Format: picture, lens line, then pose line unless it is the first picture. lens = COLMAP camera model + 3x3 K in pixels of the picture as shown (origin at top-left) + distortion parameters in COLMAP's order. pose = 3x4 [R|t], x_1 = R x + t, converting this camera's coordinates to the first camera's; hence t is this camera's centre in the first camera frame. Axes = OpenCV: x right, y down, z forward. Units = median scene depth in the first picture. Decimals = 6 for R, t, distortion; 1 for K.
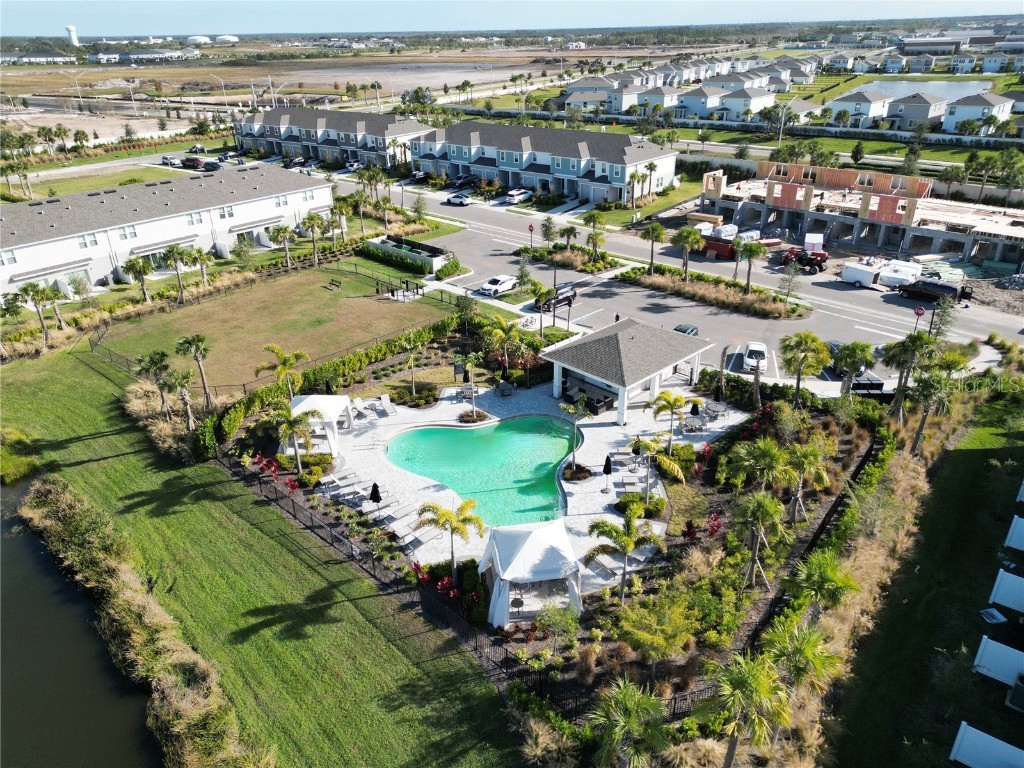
lens RADIAL K [[715.1, 0, 512.0], [0, 715.1, 384.0], [0, 0, 1]] dist [0.090636, -0.086044]
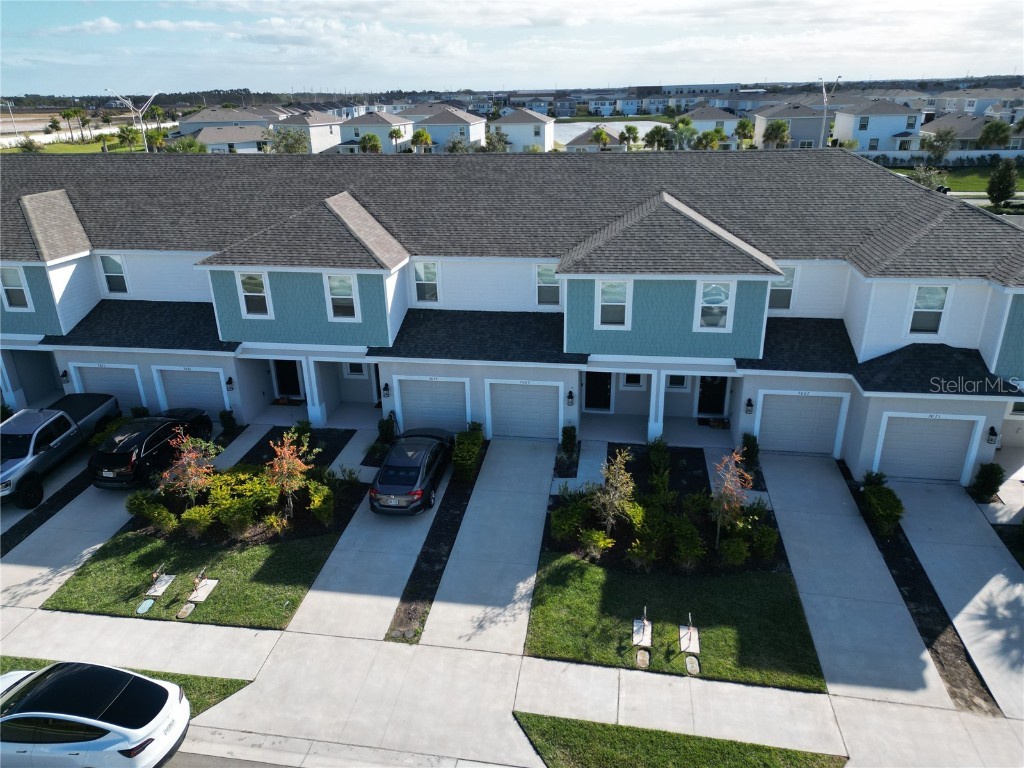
lens RADIAL K [[716.5, 0, 510.4], [0, 716.5, 400.5], [0, 0, 1]] dist [0.033204, 0.000432]
pose [[0.850327, -0.210849, 0.482169, -0.046856], [0.238212, 0.971202, 0.004601, -0.236456], [-0.469254, 0.110946, 0.876066, 0.694028]]
